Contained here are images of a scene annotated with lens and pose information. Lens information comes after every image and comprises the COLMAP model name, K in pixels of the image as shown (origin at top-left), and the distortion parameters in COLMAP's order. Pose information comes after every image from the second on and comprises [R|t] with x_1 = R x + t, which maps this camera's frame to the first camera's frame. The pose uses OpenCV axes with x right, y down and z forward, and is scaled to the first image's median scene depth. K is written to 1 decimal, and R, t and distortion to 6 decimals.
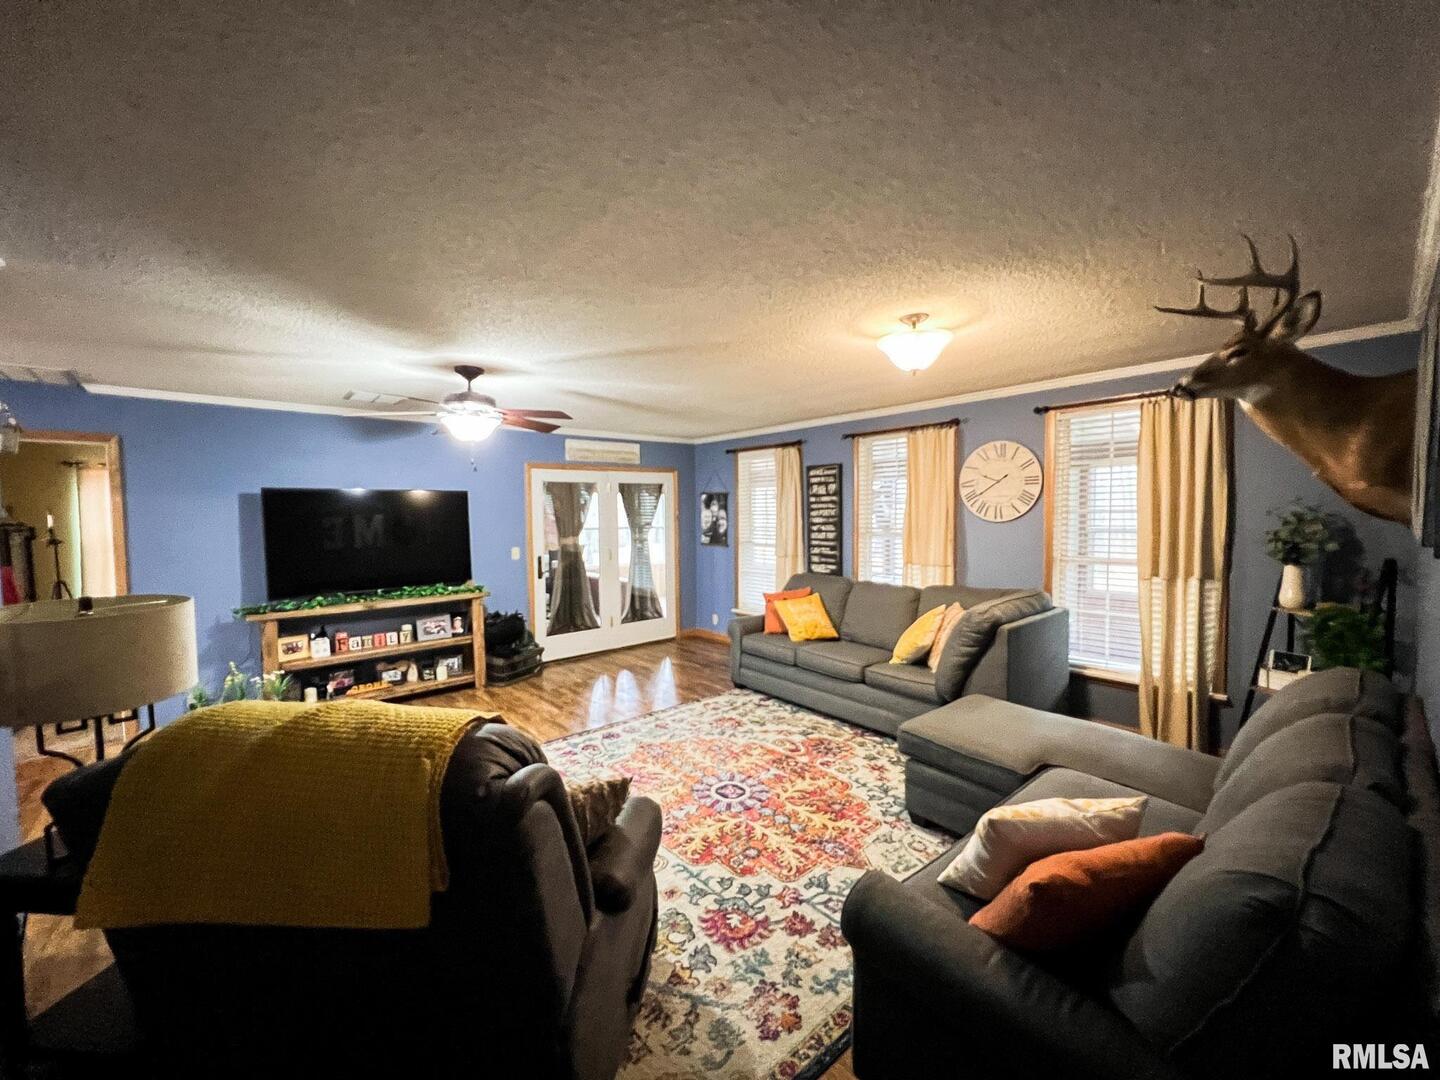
lens RADIAL K [[575.6, 0, 721.9], [0, 575.6, 539.4], [0, 0, 1]] dist [0.001881, -0.000756]
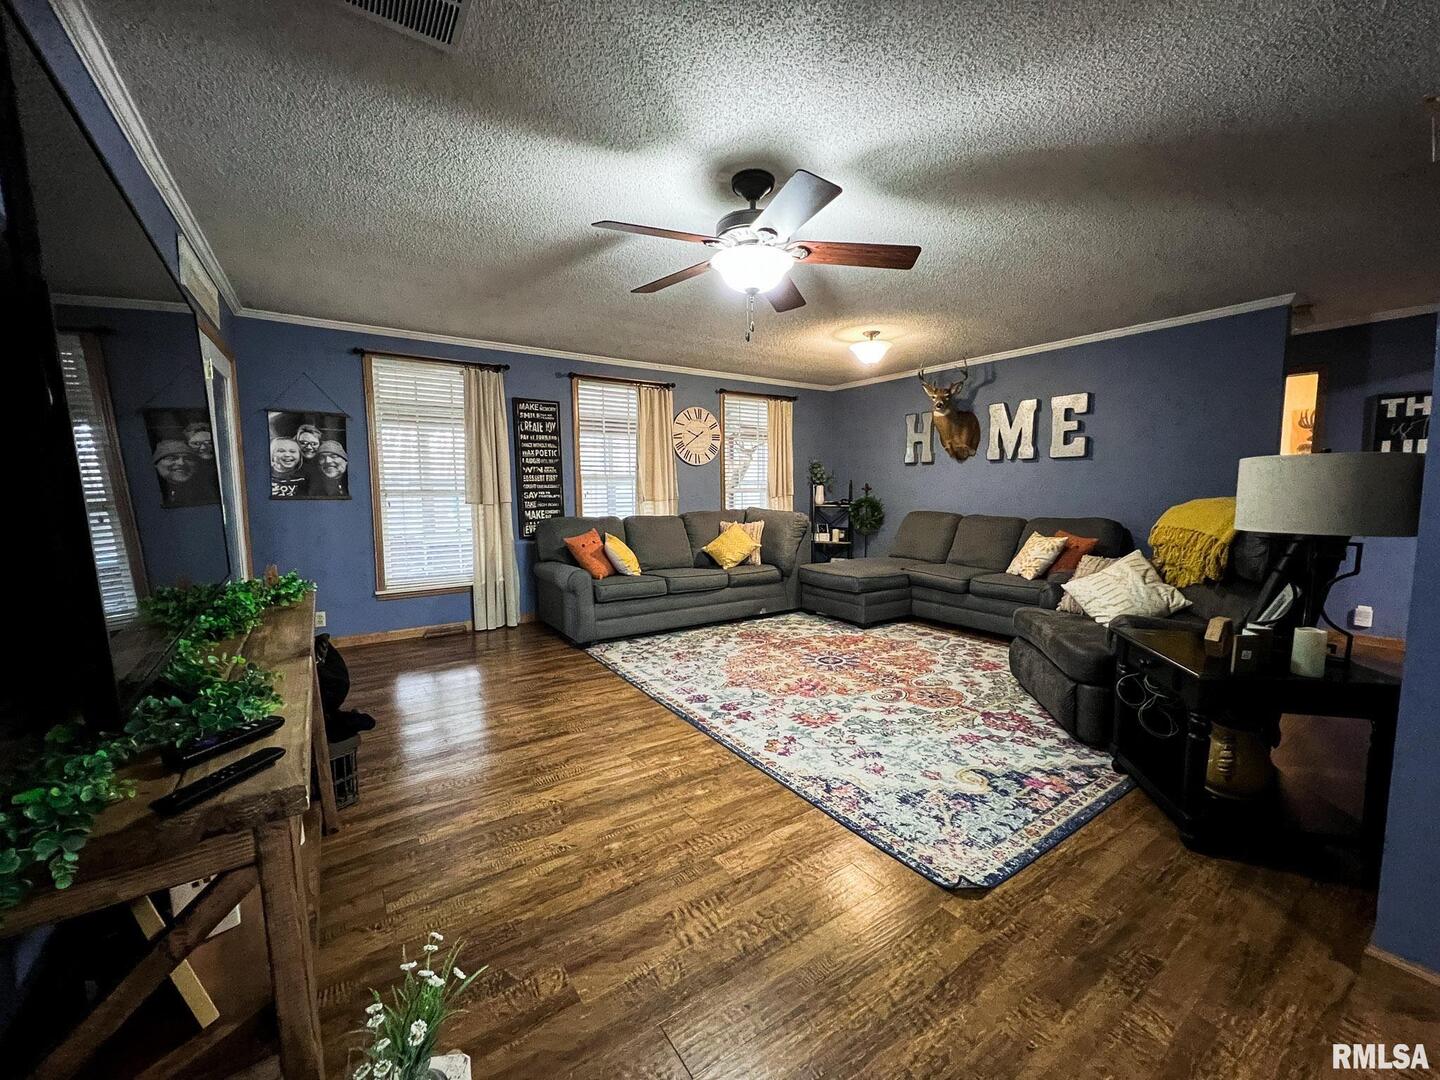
lens RADIAL K [[575.6, 0, 723.3], [0, 575.6, 542.4], [0, 0, 1]] dist [0.001881, -0.000756]
pose [[0.107165, -0.082248, 0.990834, -0.919714], [0.052563, 0.995648, 0.076962, 0.051849], [-0.992851, 0.043833, 0.111021, 0.802199]]
